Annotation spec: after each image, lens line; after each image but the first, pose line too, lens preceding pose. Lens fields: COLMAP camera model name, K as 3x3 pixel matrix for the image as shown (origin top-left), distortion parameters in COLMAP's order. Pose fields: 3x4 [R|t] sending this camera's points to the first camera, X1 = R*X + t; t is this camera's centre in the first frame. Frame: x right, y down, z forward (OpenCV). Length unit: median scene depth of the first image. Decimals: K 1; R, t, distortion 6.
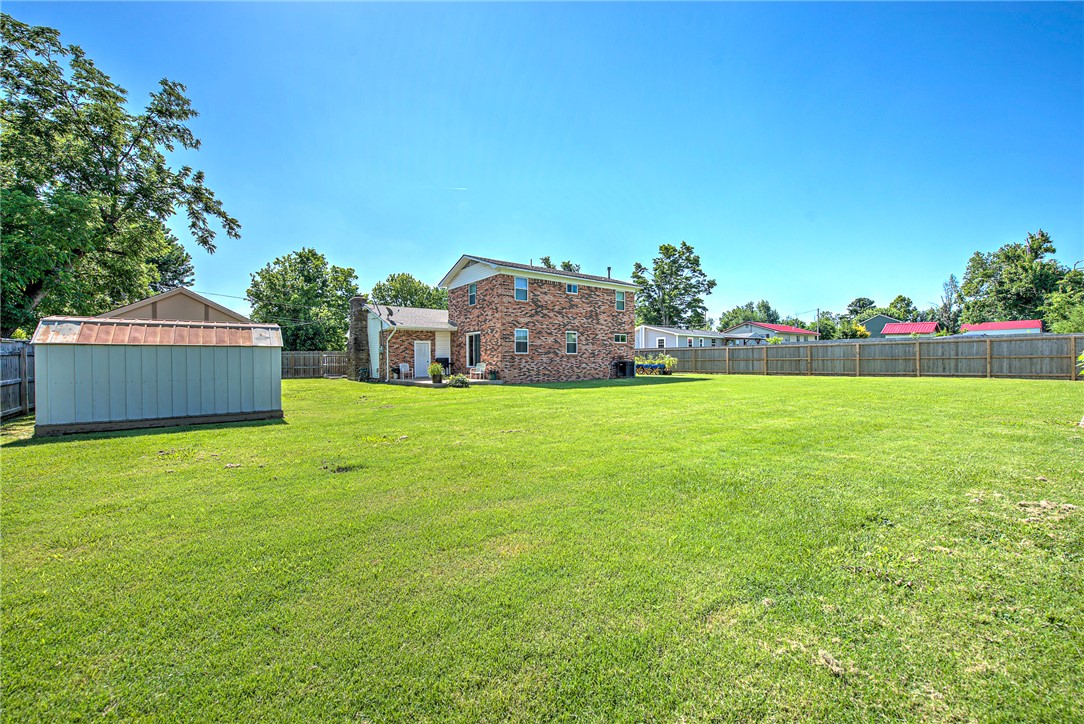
lens RADIAL K [[427.1, 0, 542.0], [0, 427.1, 362.0], [0, 0, 1]] dist [-0.000359, -0.000127]
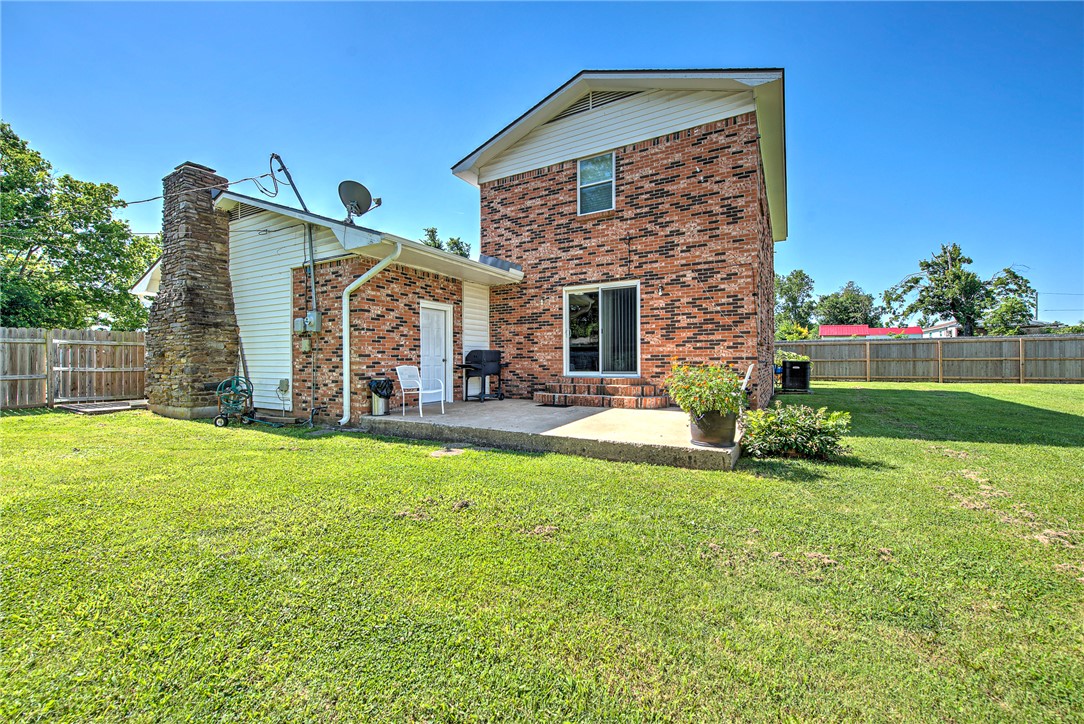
lens RADIAL K [[430.4, 0, 542.8], [0, 430.4, 363.5], [0, 0, 1]] dist [0.002094, -0.002641]
pose [[0.920042, 0.001934, 0.391815, -0.326256], [-0.000806, 0.999995, -0.003042, 0.002807], [-0.391818, 0.002483, 0.920039, 0.606453]]
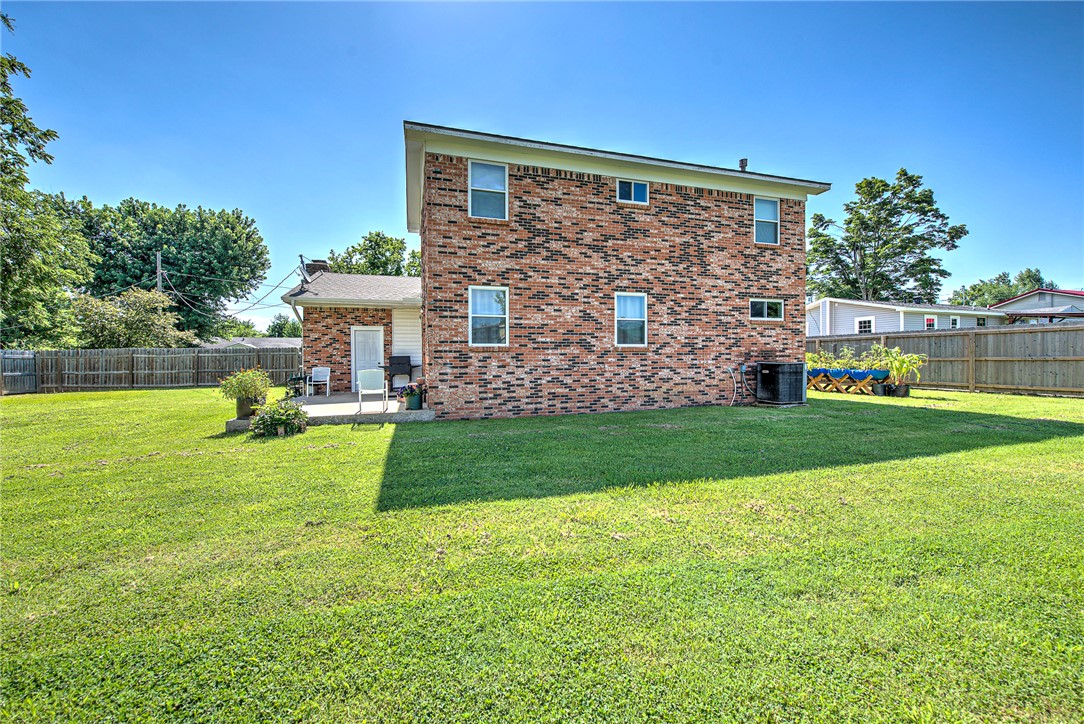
lens RADIAL K [[430.4, 0, 542.8], [0, 430.4, 363.5], [0, 0, 1]] dist [0.002094, -0.002641]
pose [[0.939770, 0.002070, -0.341800, 0.123097], [0.001528, 0.999946, 0.010256, -0.005973], [0.341803, -0.010160, 0.939717, 0.528353]]
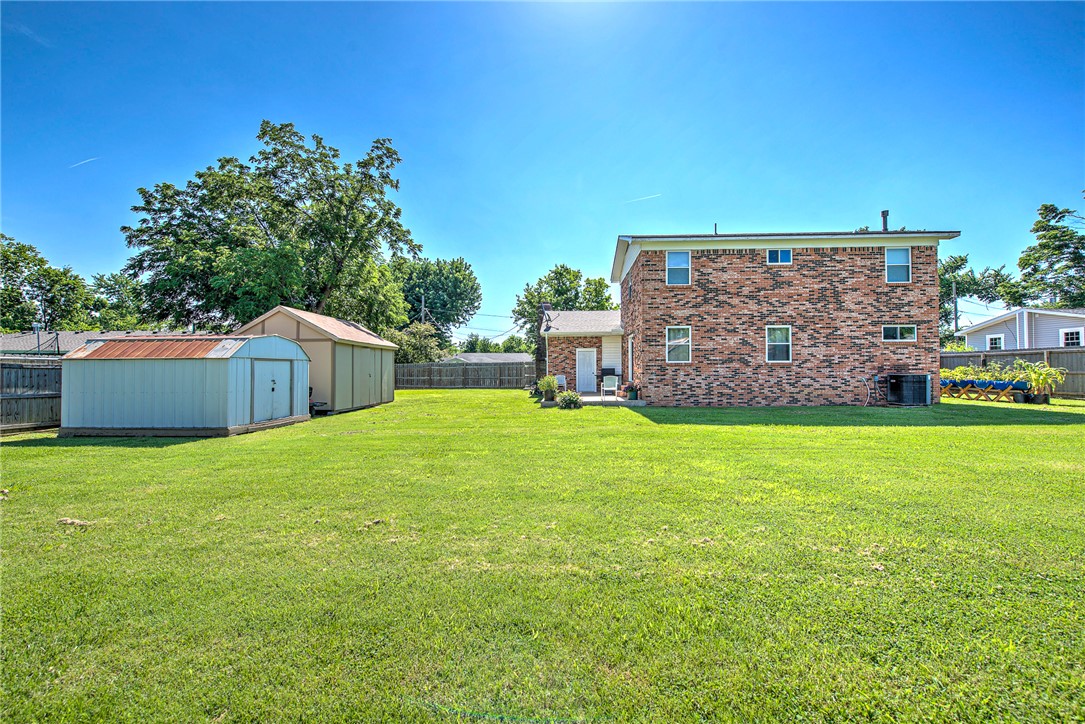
lens RADIAL K [[430.8, 0, 543.3], [0, 430.8, 363.5], [0, 0, 1]] dist [0.002094, -0.002641]
pose [[0.764497, -0.007886, -0.644579, 0.194657], [-0.003889, 0.999851, -0.016845, -0.004891], [0.644615, 0.015384, 0.764352, 0.285840]]
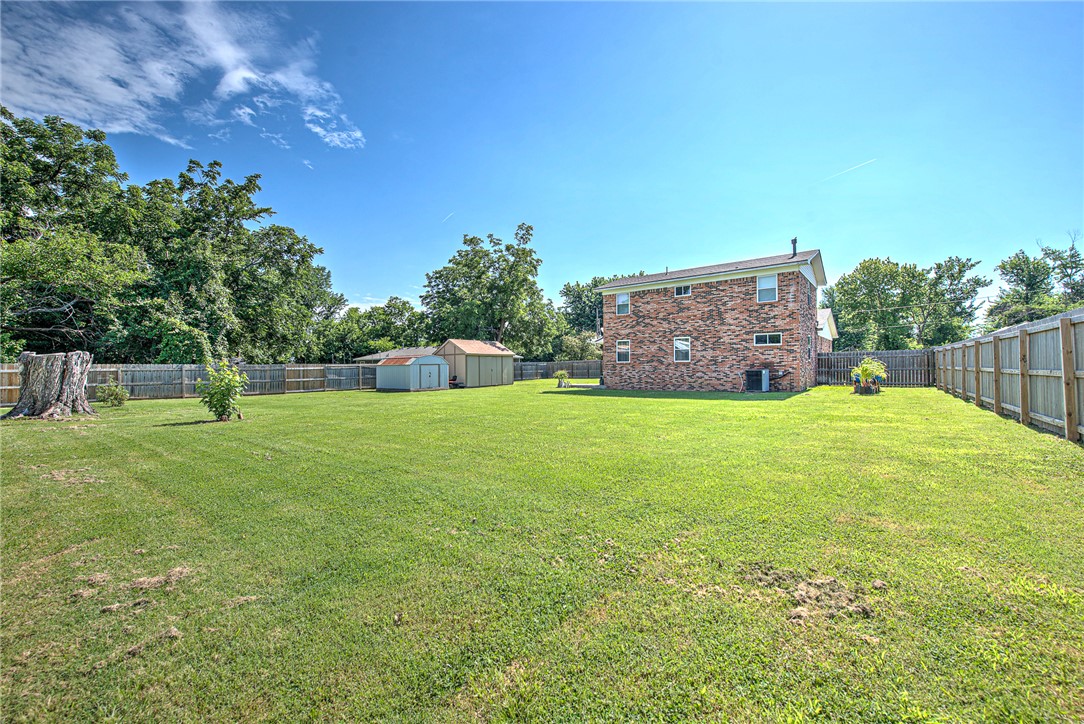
lens RADIAL K [[437.9, 0, 543.3], [0, 437.9, 363.5], [0, 0, 1]] dist [-0.000485, -0.000465]
pose [[0.250033, -0.004729, -0.968226, 0.842190], [0.003937, 0.999985, -0.003867, -0.011419], [0.968229, -0.002845, 0.250048, 0.439587]]
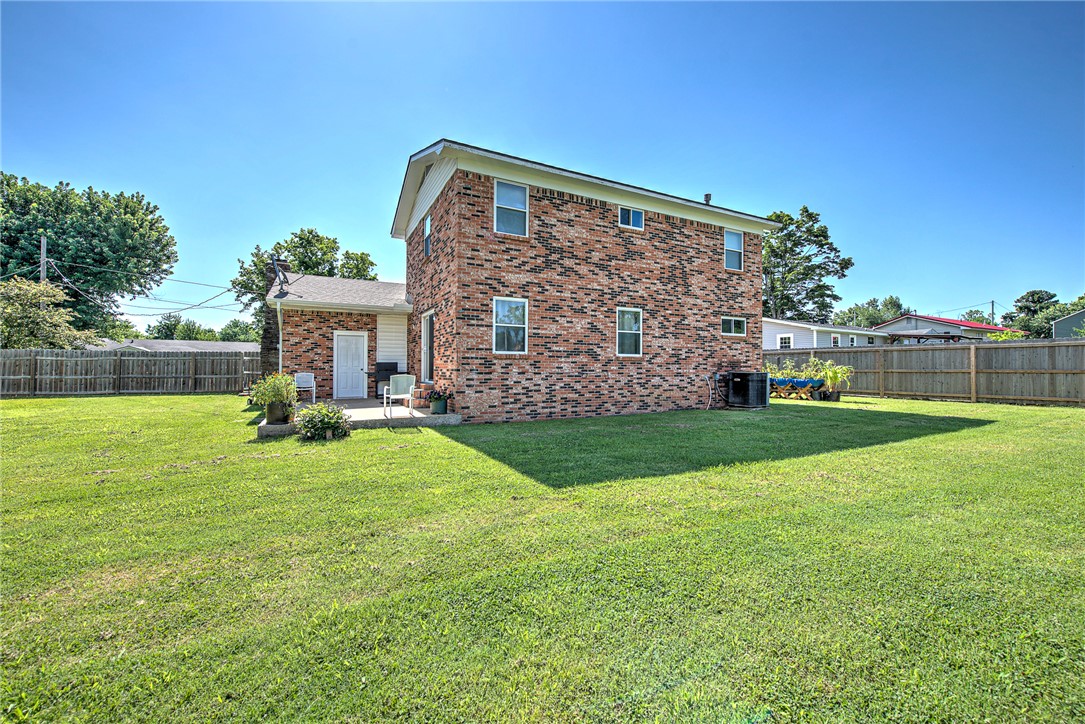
lens RADIAL K [[438.4, 0, 543.8], [0, 438.4, 363.5], [0, 0, 1]] dist [-0.000485, -0.000465]
pose [[0.986047, 0.007186, -0.166313, 0.052742], [-0.009433, 0.999875, -0.012726, -0.003492], [0.166200, 0.014117, 0.985991, 0.472895]]
